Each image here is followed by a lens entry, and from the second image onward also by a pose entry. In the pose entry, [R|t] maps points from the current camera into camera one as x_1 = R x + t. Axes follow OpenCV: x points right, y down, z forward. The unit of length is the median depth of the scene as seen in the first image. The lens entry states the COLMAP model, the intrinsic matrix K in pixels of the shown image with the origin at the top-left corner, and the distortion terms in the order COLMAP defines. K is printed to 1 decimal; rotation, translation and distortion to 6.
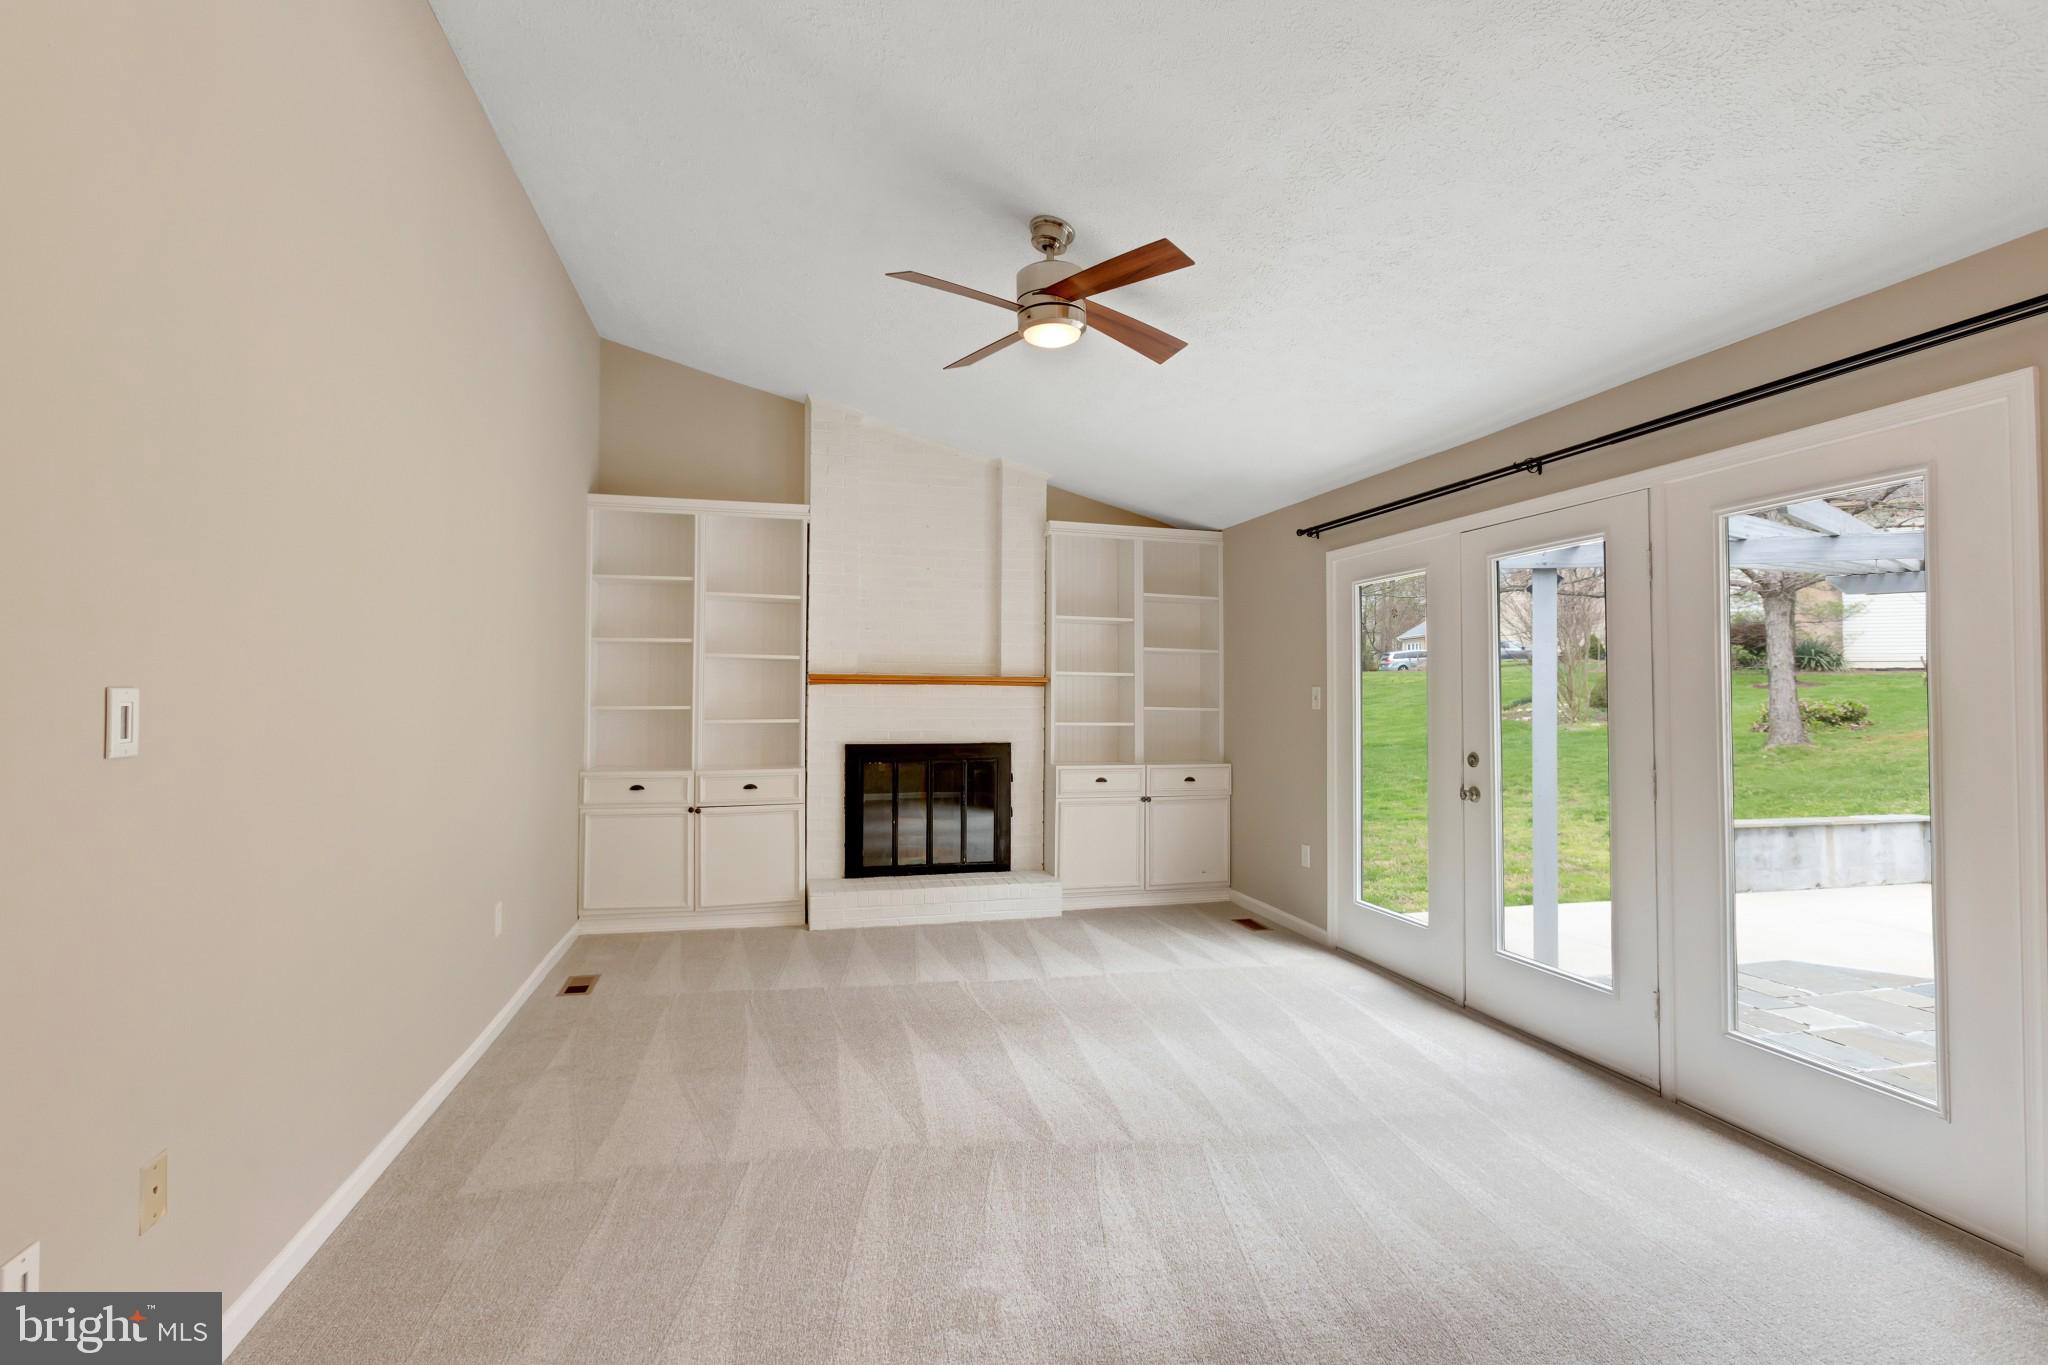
lens RADIAL K [[928.0, 0, 1034.4], [0, 928.0, 673.1], [0, 0, 1]] dist [-0.014482, 0.005542]
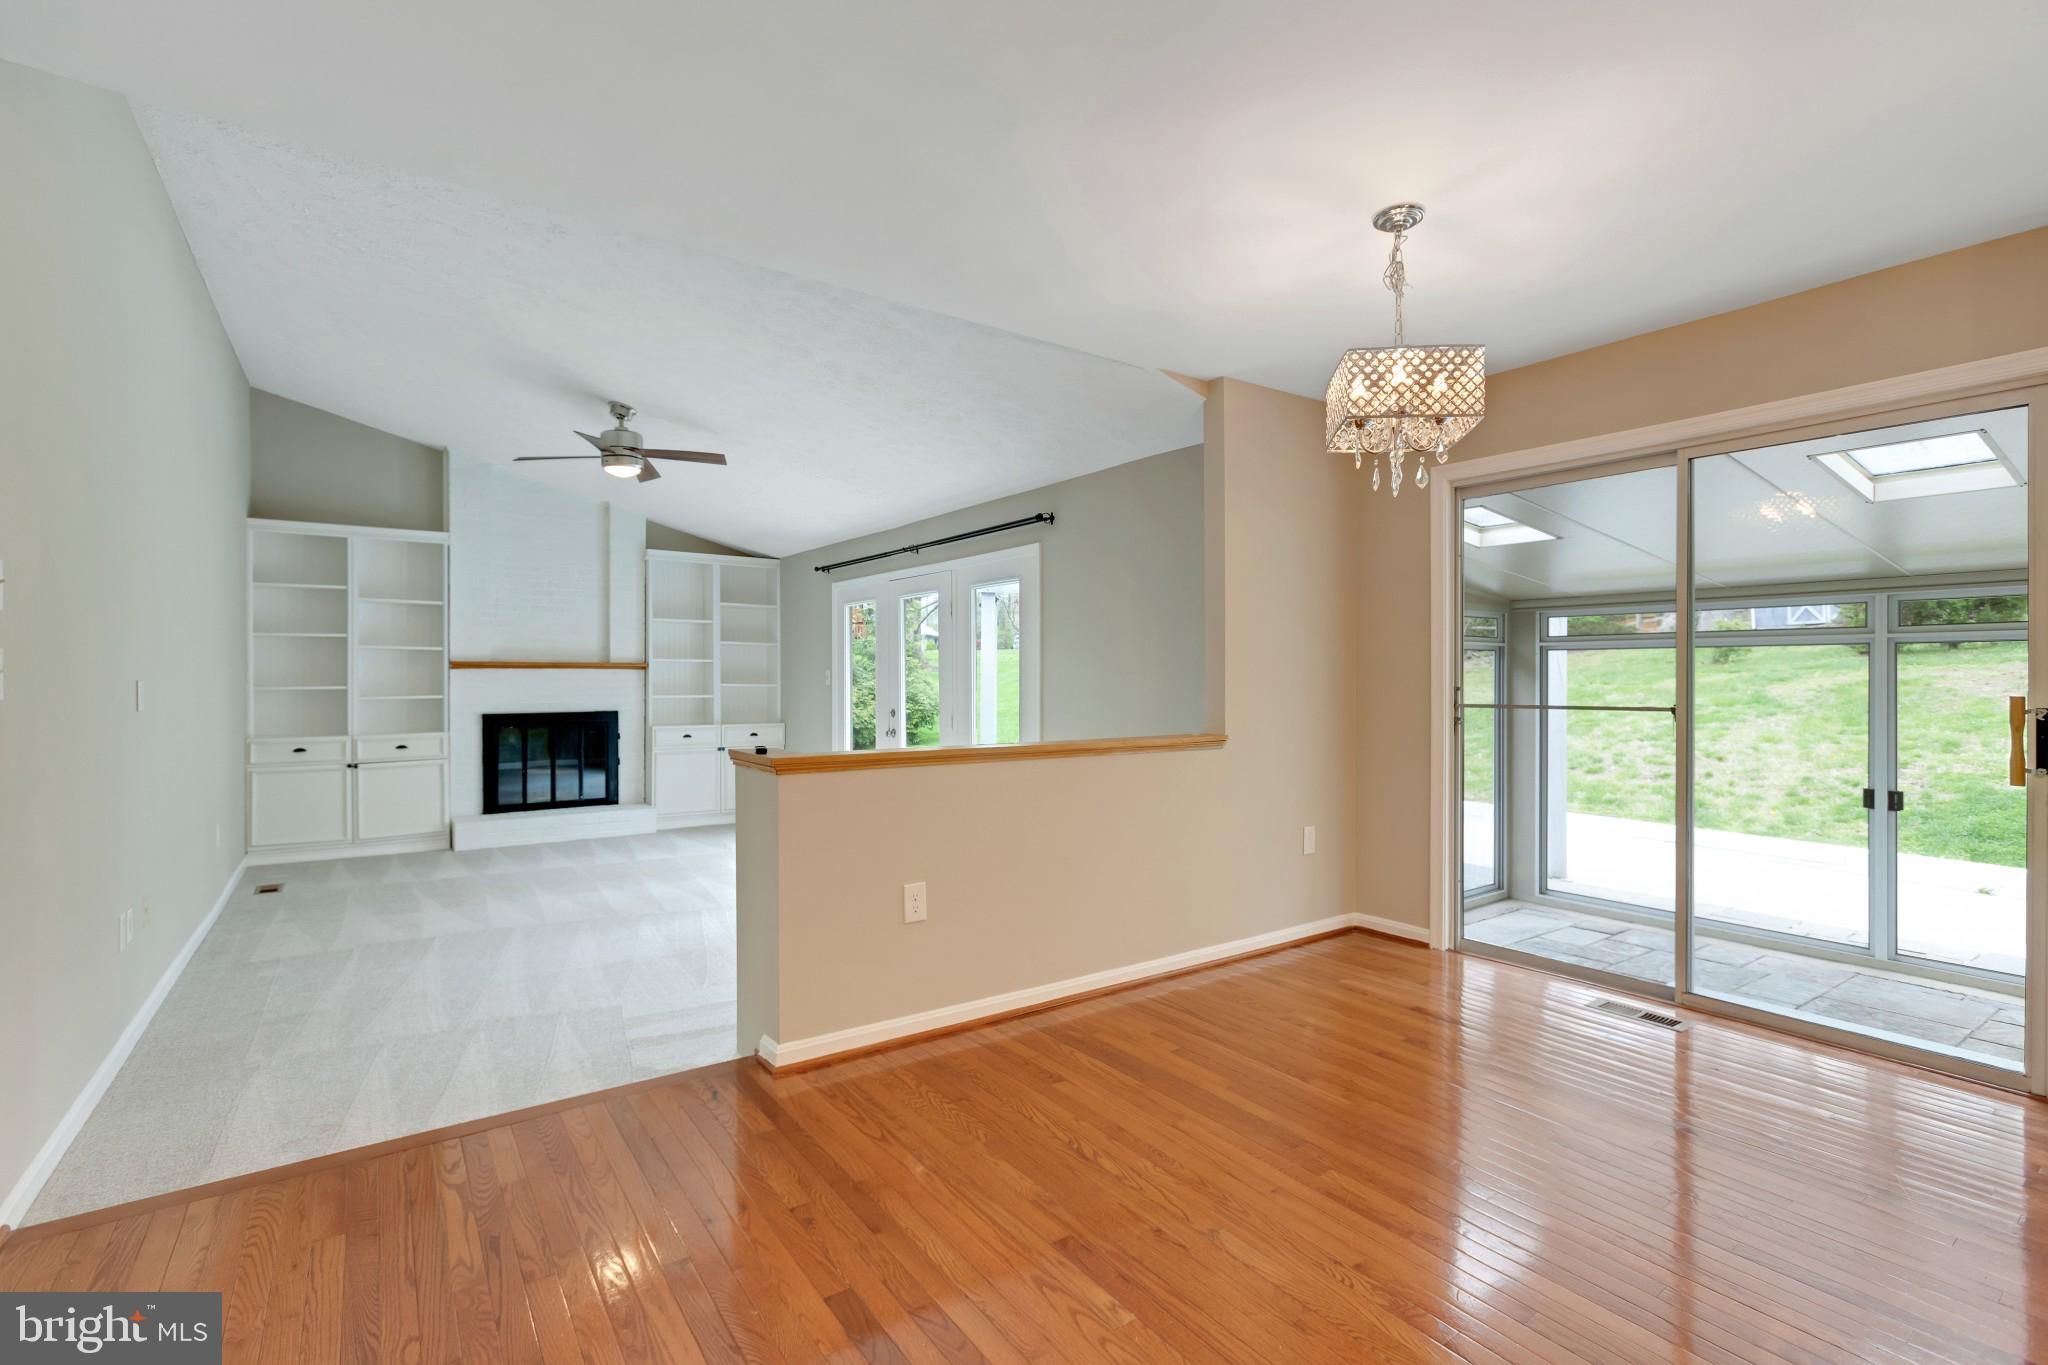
lens RADIAL K [[928.0, 0, 1023.5], [0, 928.0, 672.4], [0, 0, 1]] dist [-0.014482, 0.005542]
pose [[0.940681, -0.005379, 0.339251, 0.077779], [-0.002797, 0.999717, 0.023605, -0.016629], [-0.339282, -0.023153, 0.940400, -0.510489]]
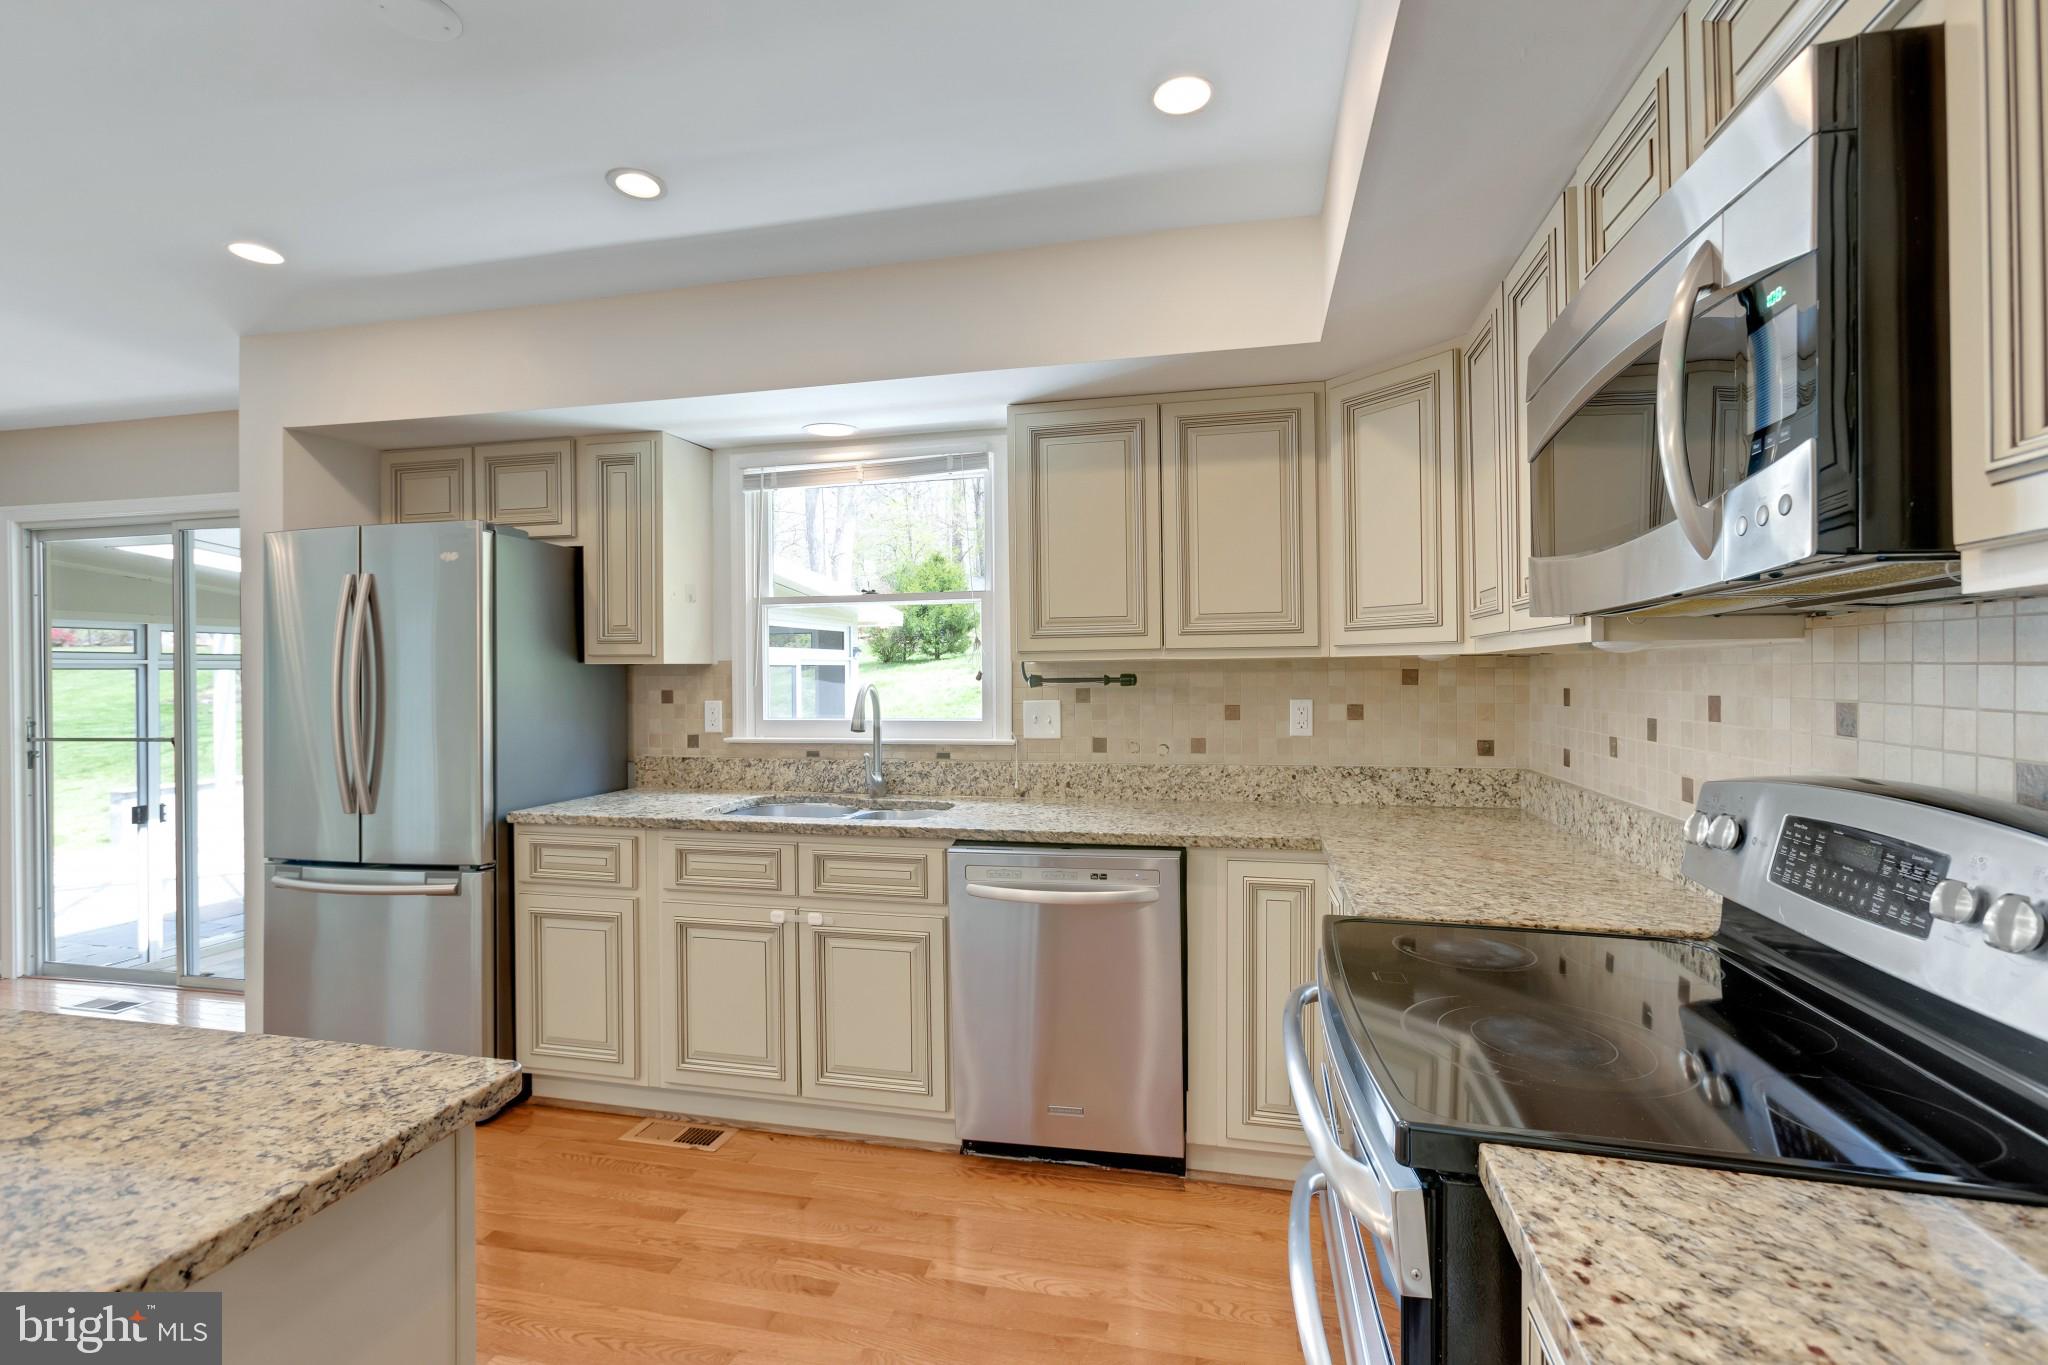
lens RADIAL K [[928.0, 0, 1026.4], [0, 928.0, 676.5], [0, 0, 1]] dist [-0.014482, 0.005542]
pose [[0.474932, -0.016373, 0.879870, 0.343773], [-0.011099, 0.999636, 0.024593, -0.050257], [-0.879952, -0.021446, 0.474577, -0.968332]]
